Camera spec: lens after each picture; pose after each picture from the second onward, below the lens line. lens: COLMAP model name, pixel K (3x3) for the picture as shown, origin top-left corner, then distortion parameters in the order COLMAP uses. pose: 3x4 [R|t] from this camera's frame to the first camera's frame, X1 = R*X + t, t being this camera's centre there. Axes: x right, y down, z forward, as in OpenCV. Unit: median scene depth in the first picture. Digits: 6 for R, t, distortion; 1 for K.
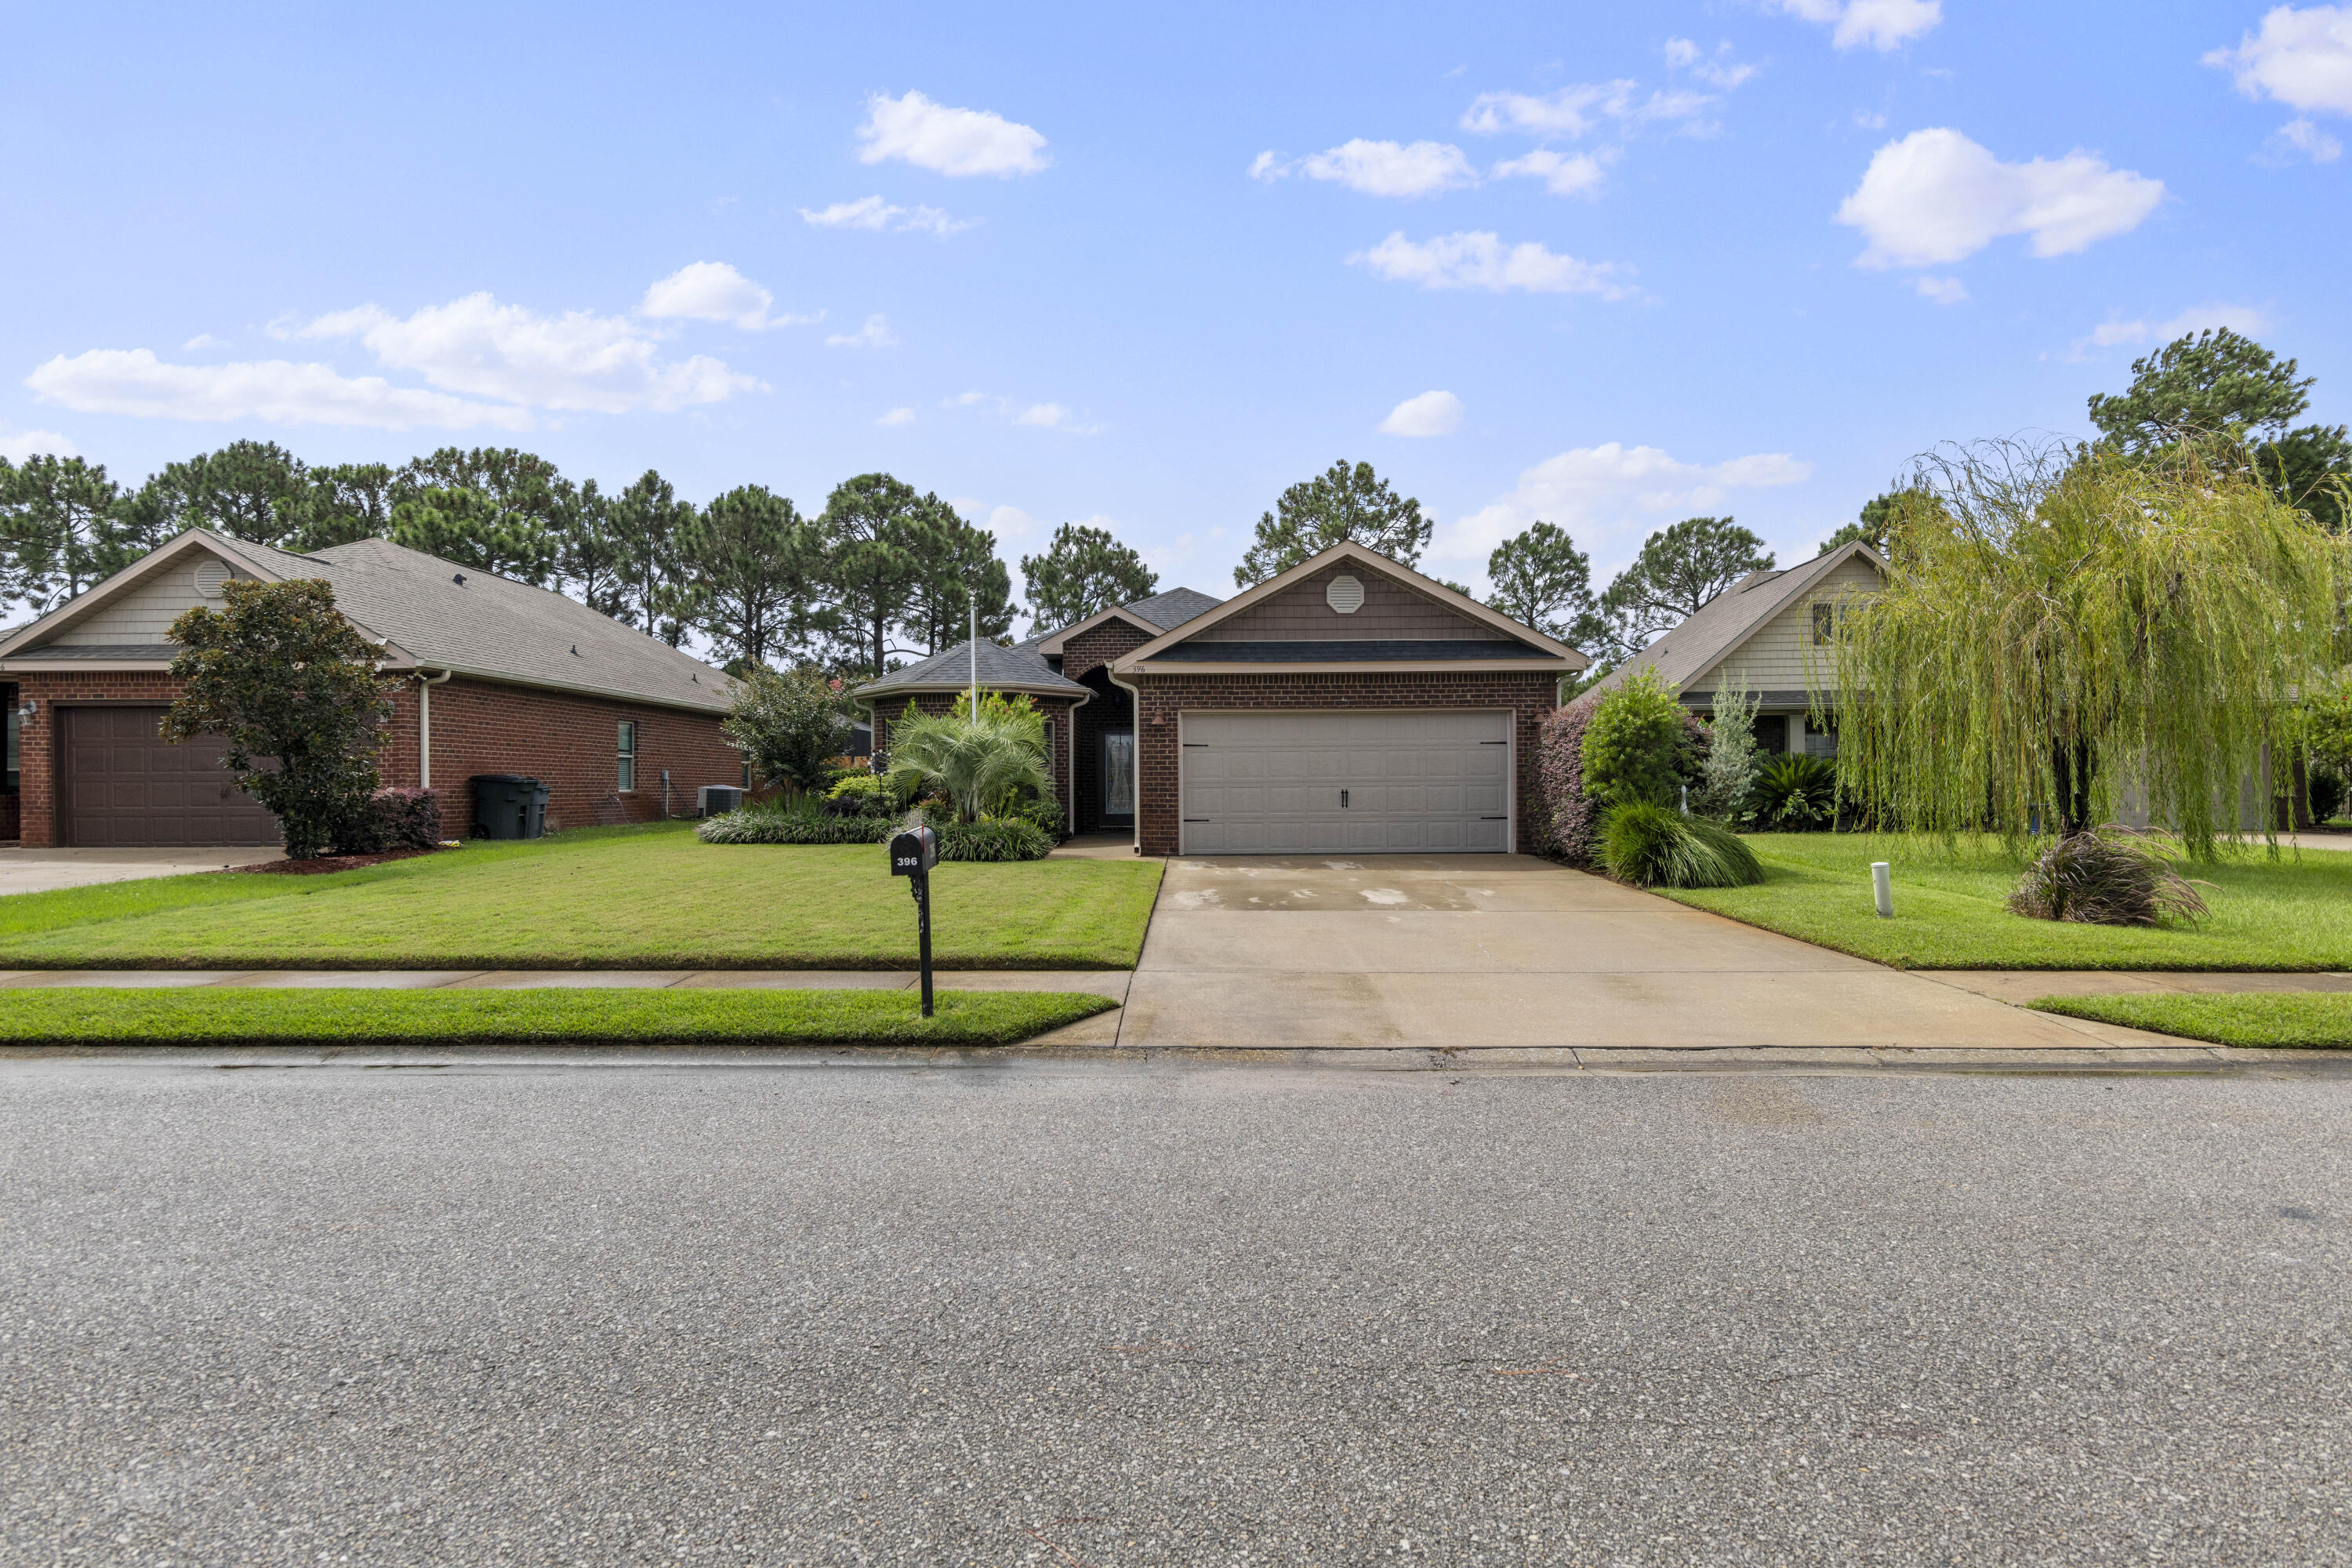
lens RADIAL K [[1296.4, 0, 1174.3], [0, 1296.4, 769.4], [0, 0, 1]] dist [-0.003500, -0.000853]
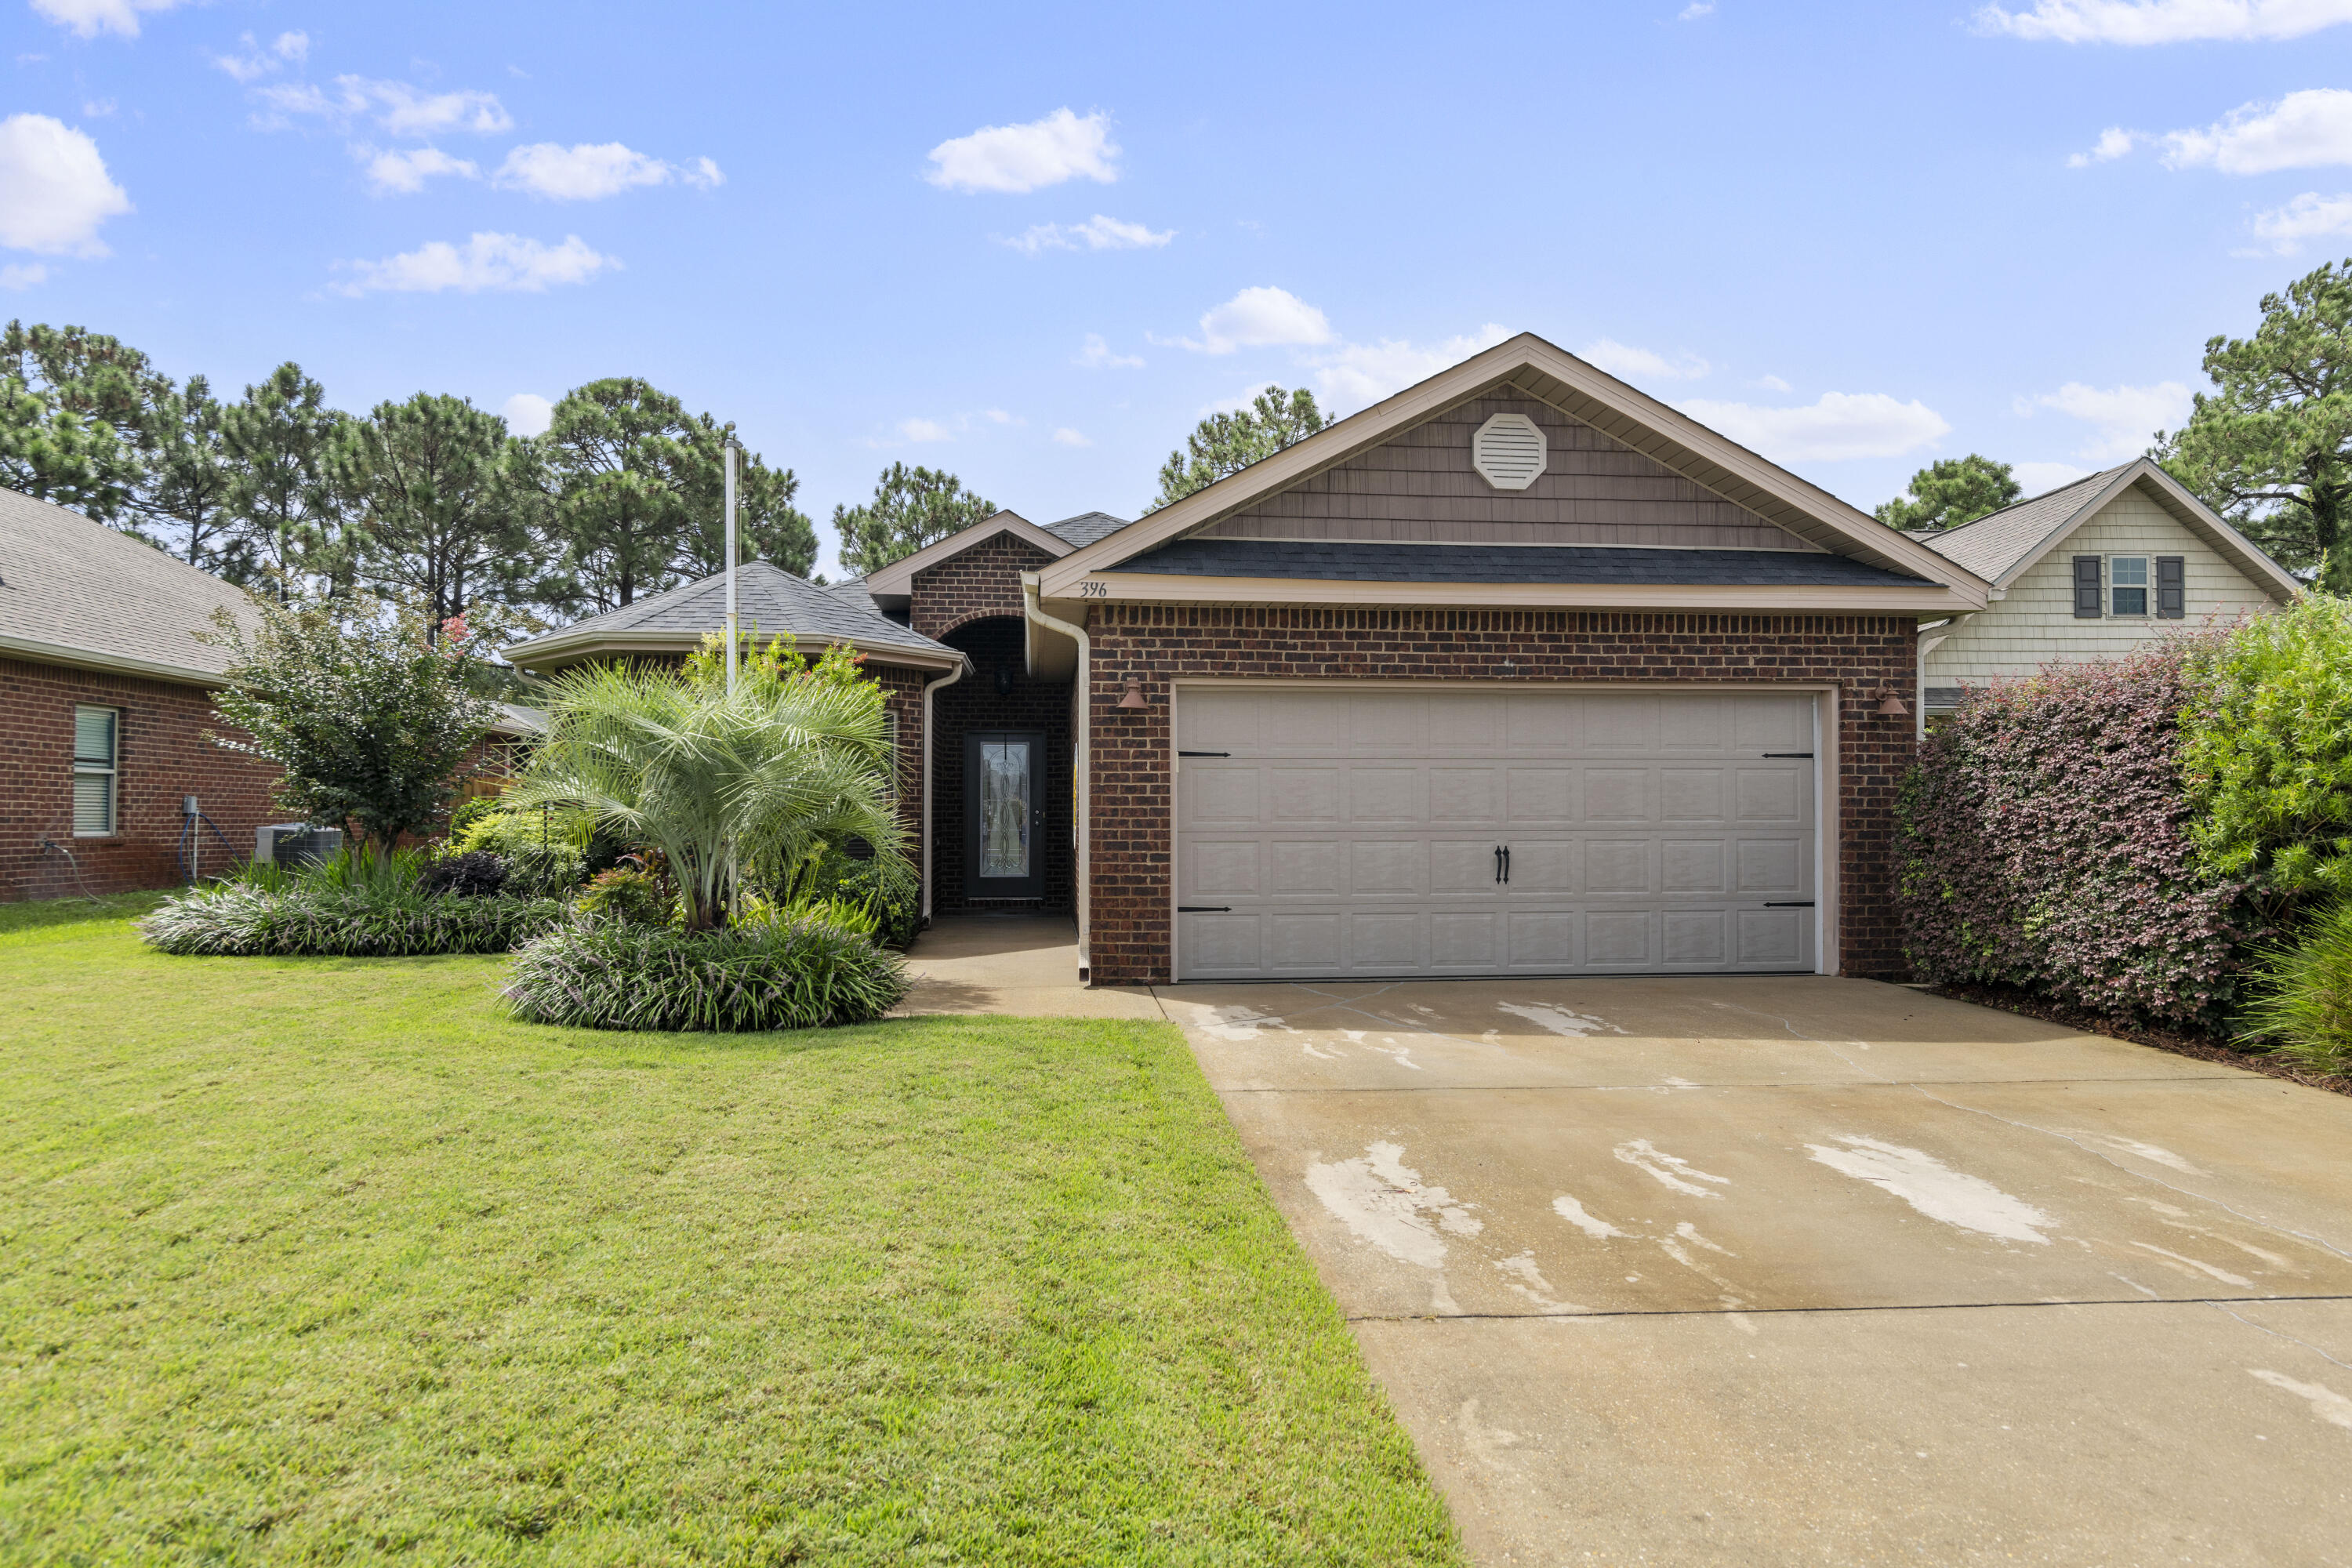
lens RADIAL K [[1472.7, 0, 1176.0], [0, 1472.7, 784.0], [0, 0, 1]] dist [0.001490, 0.001346]
pose [[0.993573, 0.008534, 0.112869, -0.021944], [-0.007265, 0.999906, -0.011647, -0.000378], [-0.112958, 0.010753, 0.993542, 0.179282]]
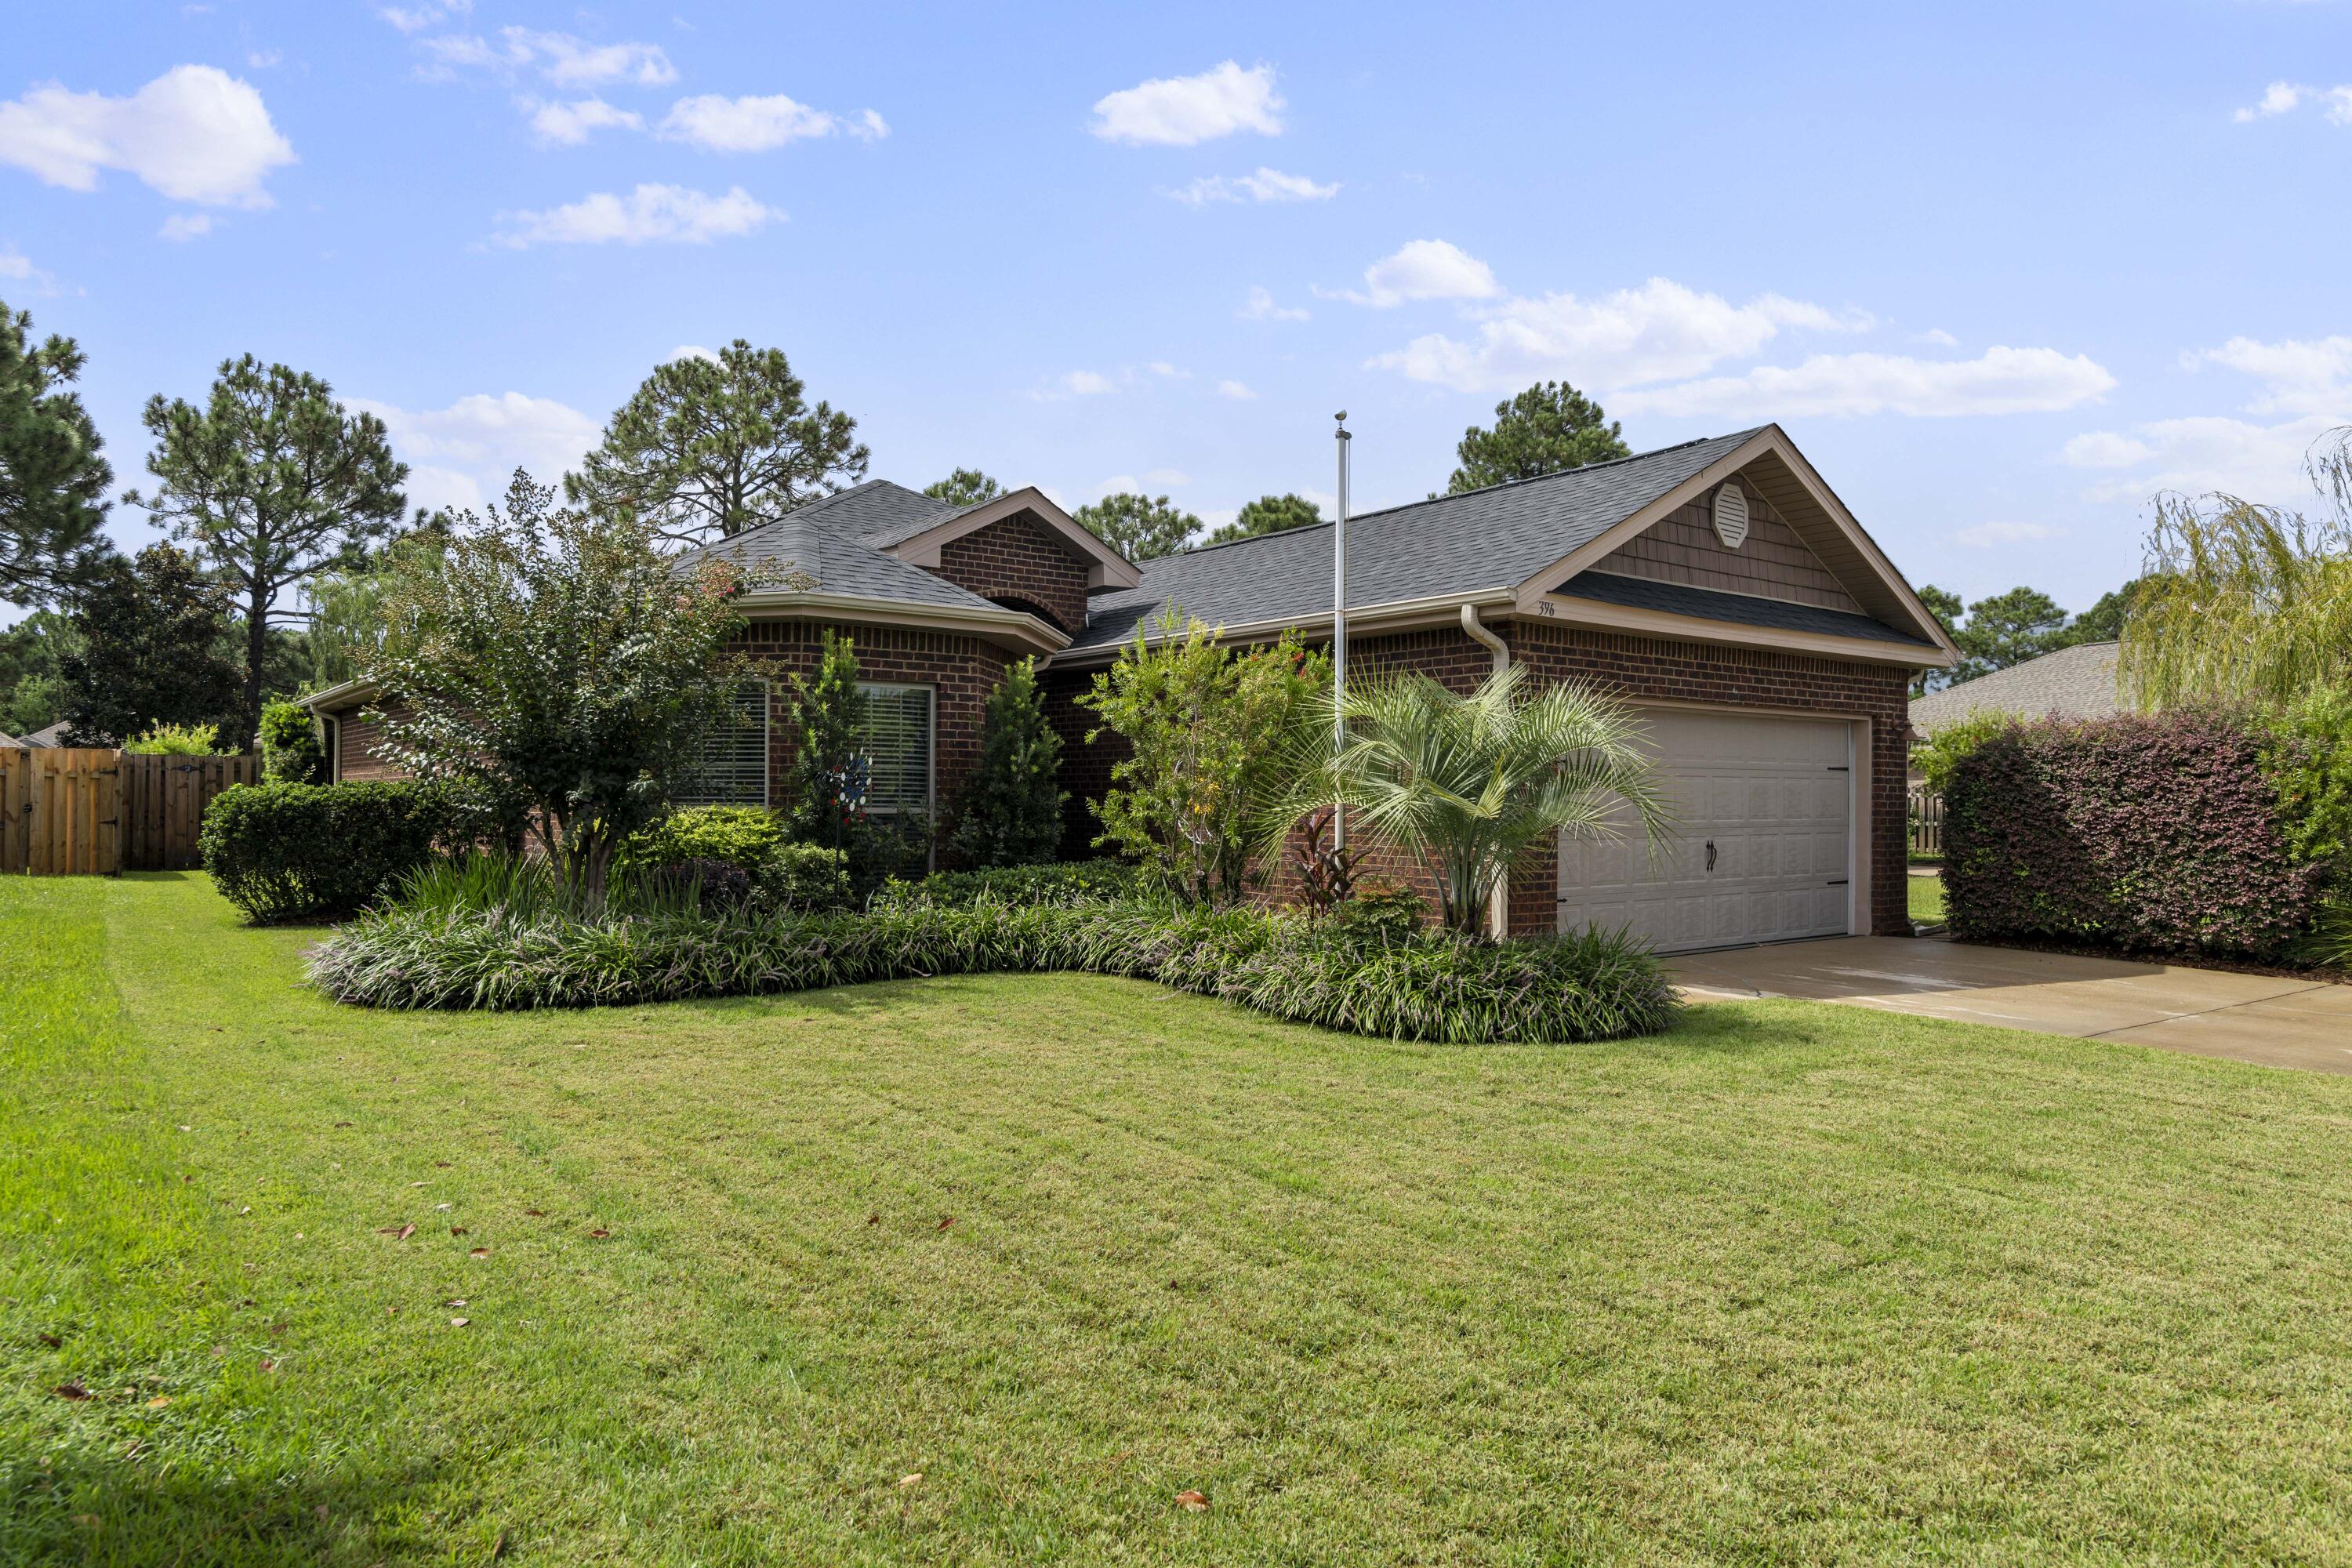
lens RADIAL K [[1487.2, 0, 1174.3], [0, 1487.2, 790.1], [0, 0, 1]] dist [0.000968, 0.000776]
pose [[0.781155, 0.014521, 0.624169, -0.193289], [-0.017691, 0.999843, -0.001120, -0.001143], [-0.624087, -0.010168, 0.781289, 0.242978]]
